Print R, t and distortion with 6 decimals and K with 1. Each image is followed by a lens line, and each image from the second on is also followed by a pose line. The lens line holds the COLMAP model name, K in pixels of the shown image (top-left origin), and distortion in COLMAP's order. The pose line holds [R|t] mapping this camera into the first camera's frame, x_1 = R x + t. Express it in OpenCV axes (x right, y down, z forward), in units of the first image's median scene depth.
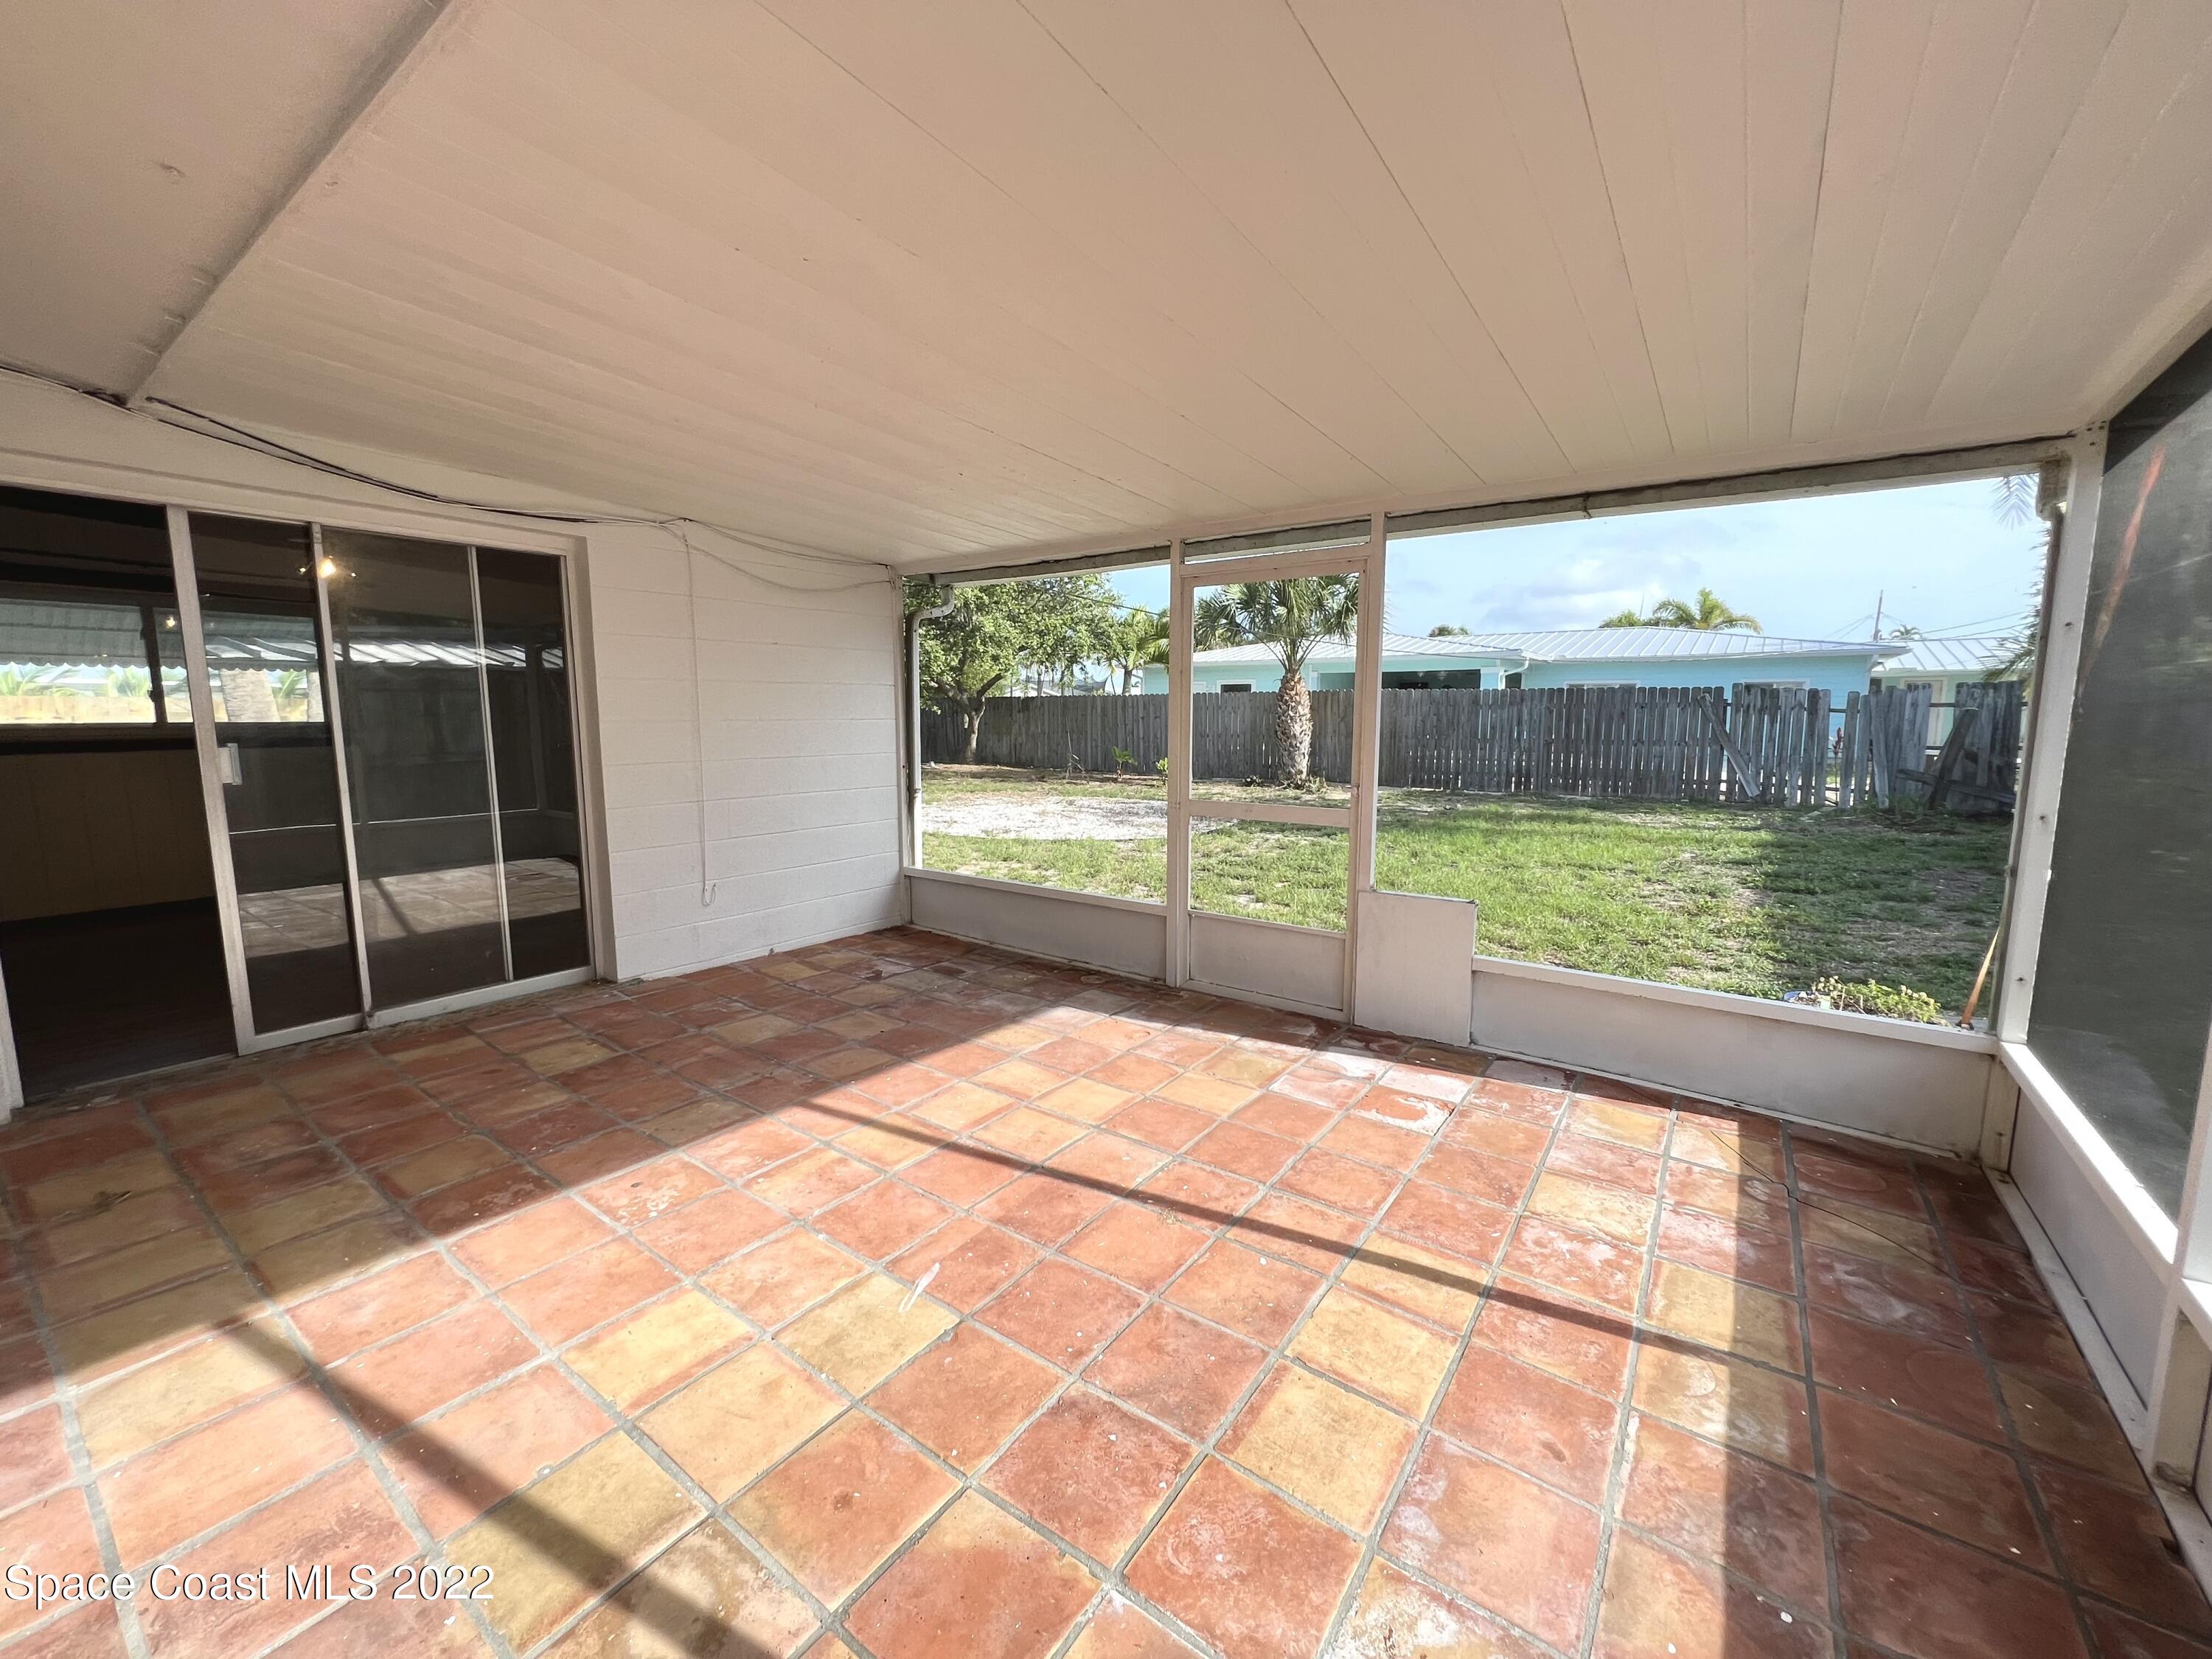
lens RADIAL K [[892.9, 0, 1108.1], [0, 892.9, 827.1], [0, 0, 1]] dist [-0.004065, -0.000139]
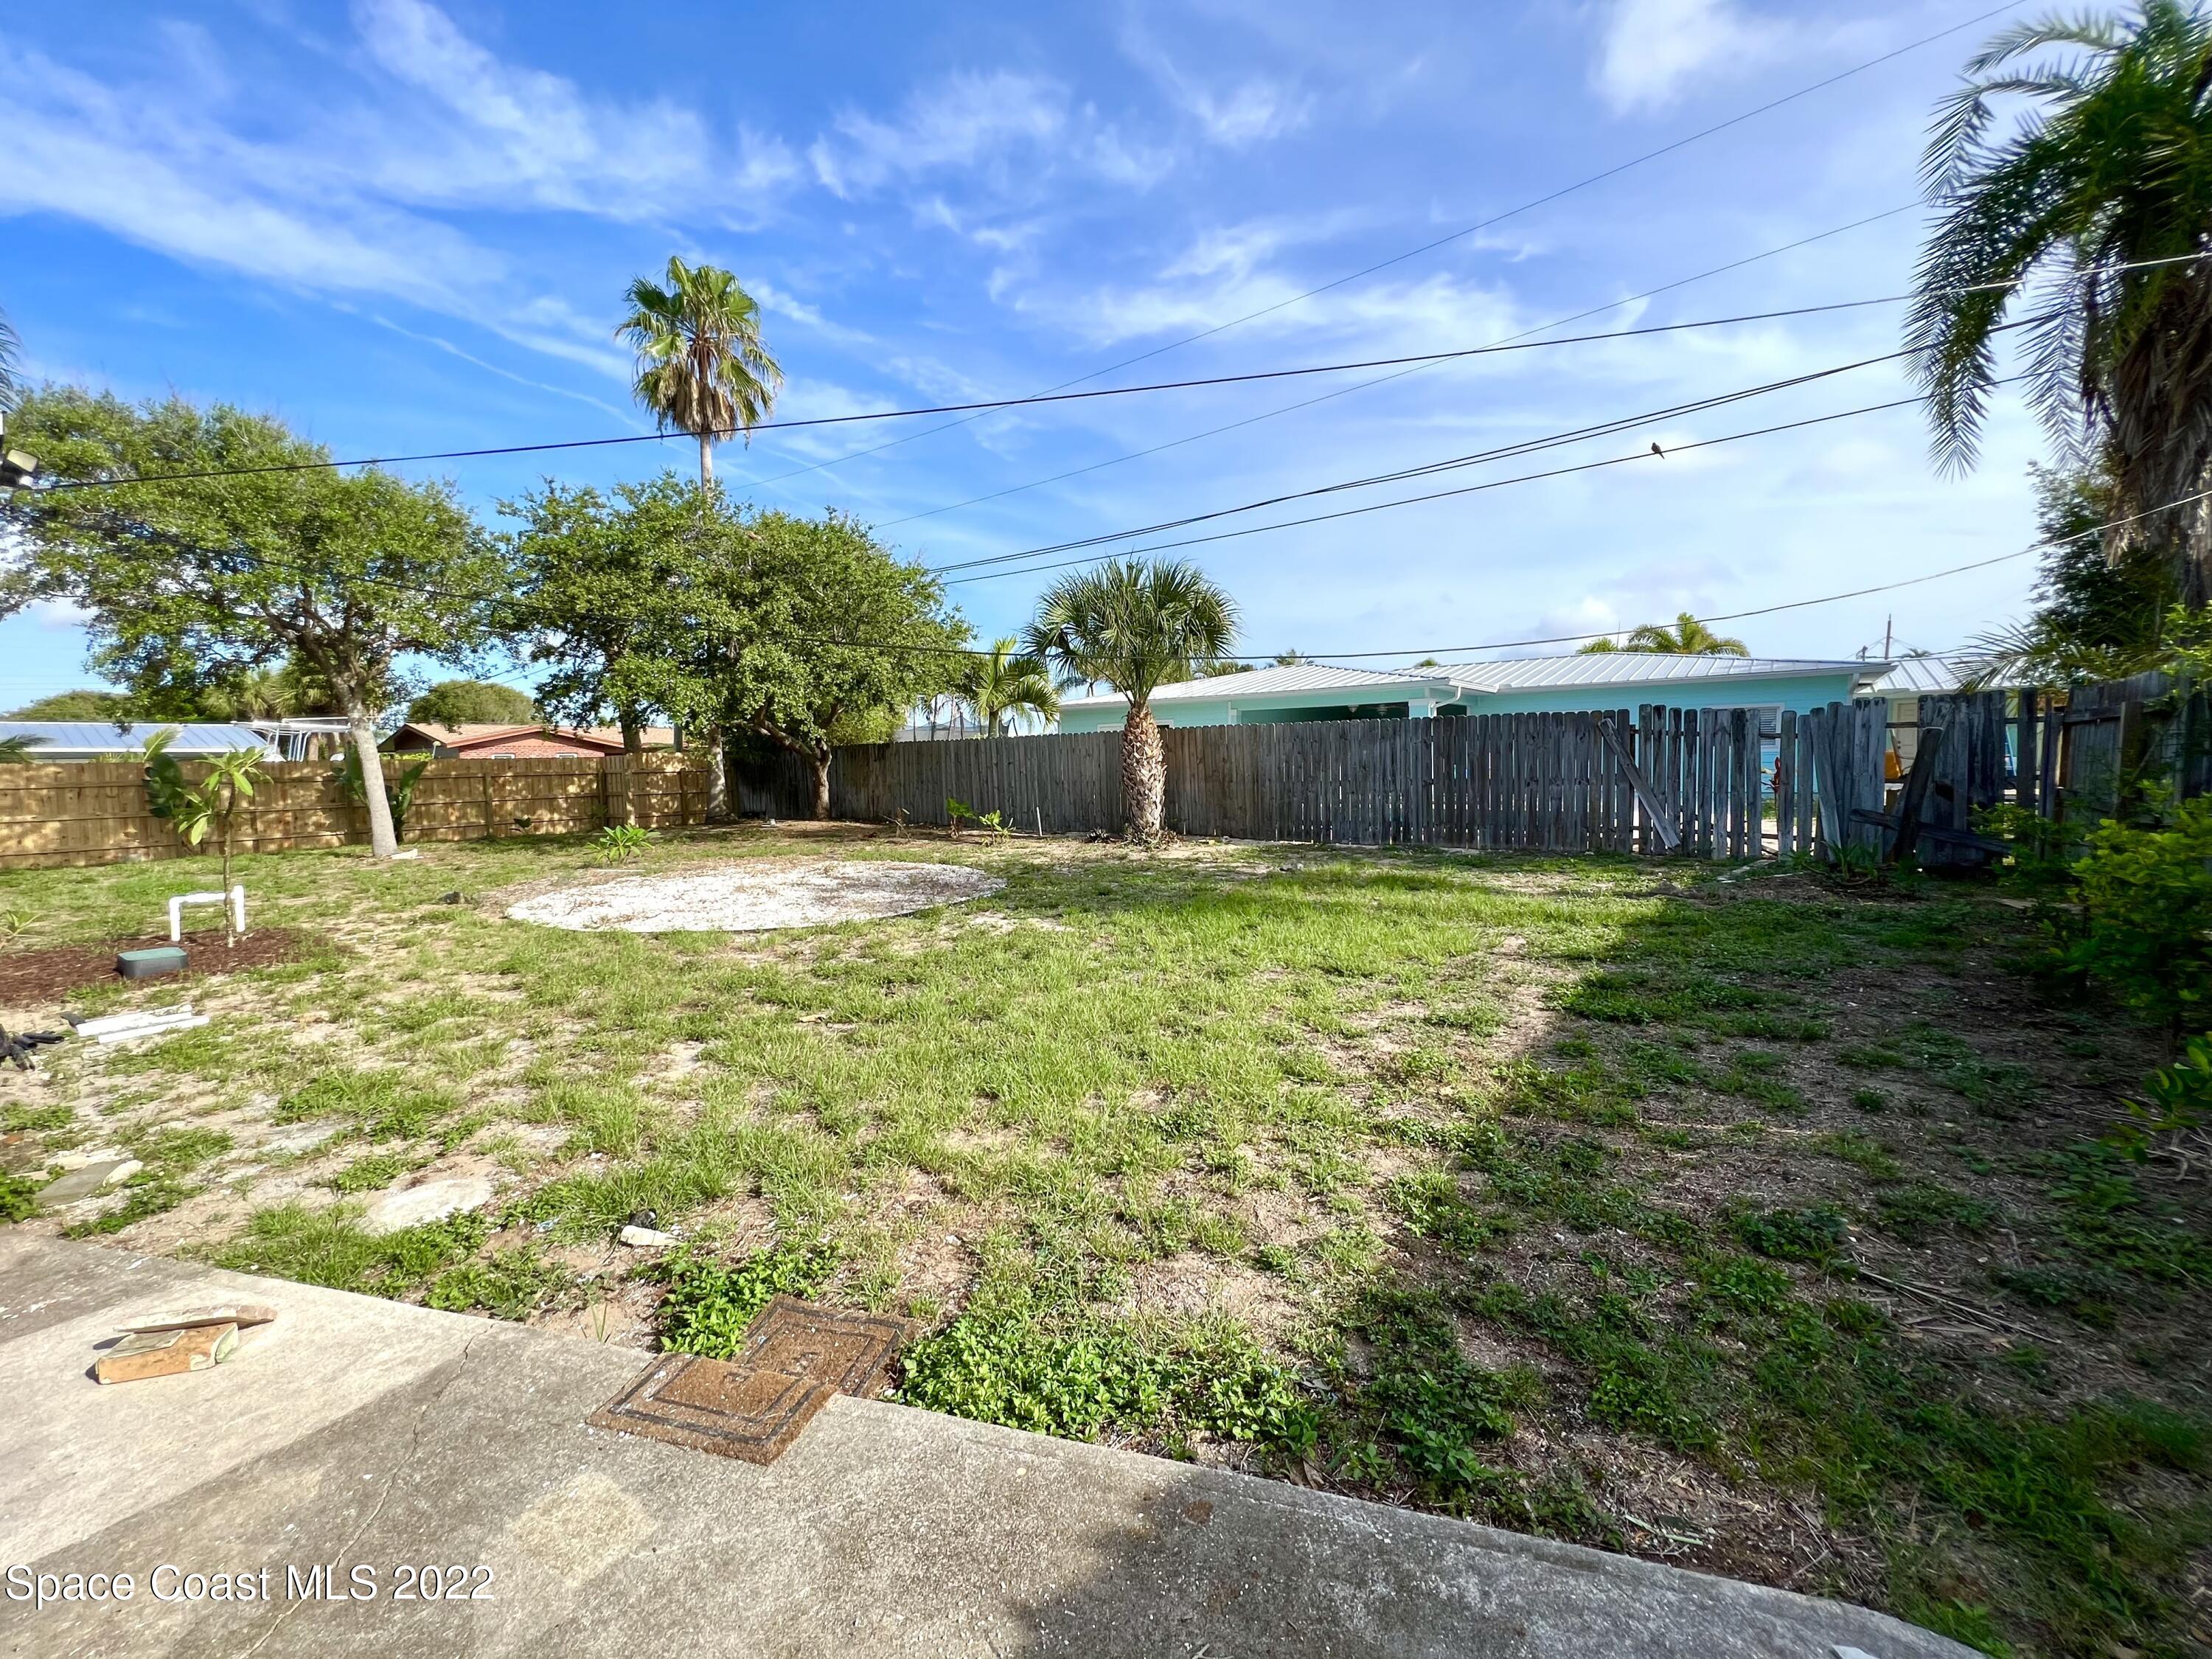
lens RADIAL K [[892.9, 0, 1111.0], [0, 892.9, 831.0], [0, 0, 1]] dist [-0.004065, -0.000139]
pose [[0.999595, -0.021193, -0.019005, 0.225629], [0.020267, 0.998656, -0.047694, -0.019012], [0.019990, 0.047289, 0.998681, 0.187804]]
